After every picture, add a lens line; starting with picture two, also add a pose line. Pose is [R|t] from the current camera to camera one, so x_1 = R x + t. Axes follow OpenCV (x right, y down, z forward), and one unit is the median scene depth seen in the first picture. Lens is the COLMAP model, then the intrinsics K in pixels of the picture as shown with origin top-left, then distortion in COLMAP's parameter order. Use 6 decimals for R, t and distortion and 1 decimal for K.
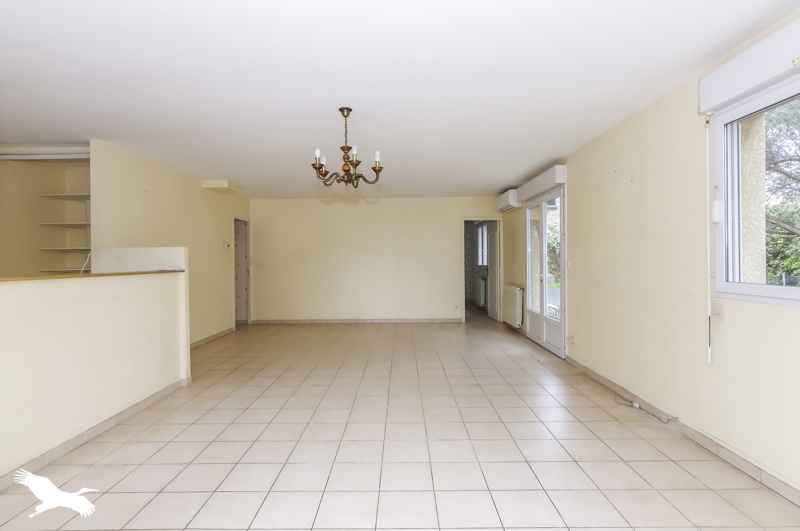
lens RADIAL K [[386.9, 0, 400.7], [0, 386.9, 260.7], [0, 0, 1]] dist [-0.004327, -0.001184]
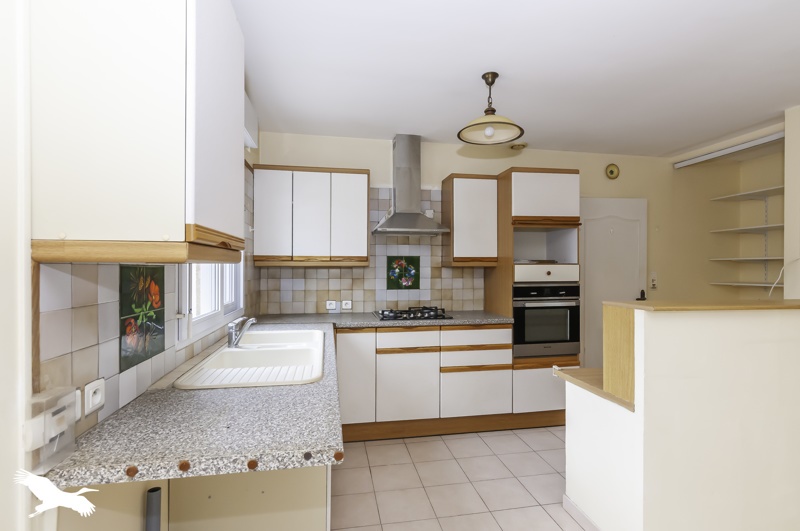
lens RADIAL K [[386.9, 0, 397.5], [0, 386.9, 265.5], [0, 0, 1]] dist [-0.004327, -0.001184]
pose [[0.173158, -0.000395, -0.984894, -0.216270], [0.001171, 0.999999, -0.000195, -0.022881], [0.984893, -0.001119, 0.173159, 0.151259]]
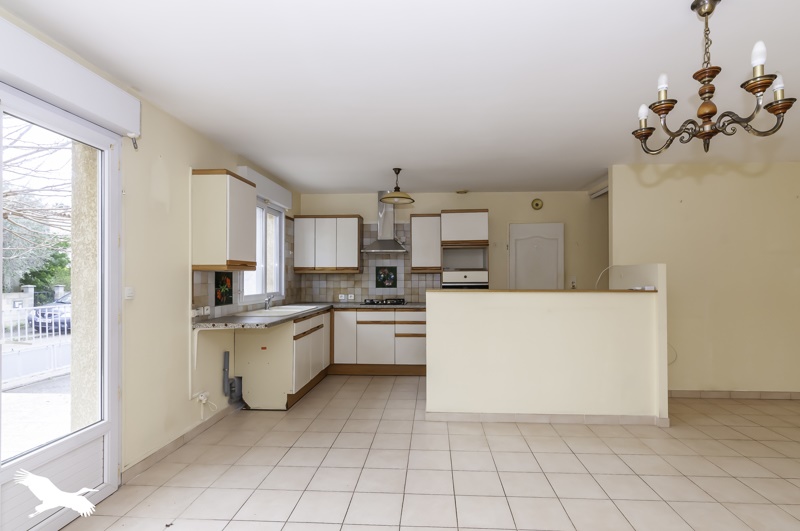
lens RADIAL K [[386.9, 0, 403.3], [0, 386.9, 268.4], [0, 0, 1]] dist [-0.004327, -0.001184]
pose [[-0.070339, -0.017679, -0.997367, 0.338524], [0.006291, 0.999815, -0.018166, -0.011746], [0.997503, -0.007552, -0.070214, 0.501881]]
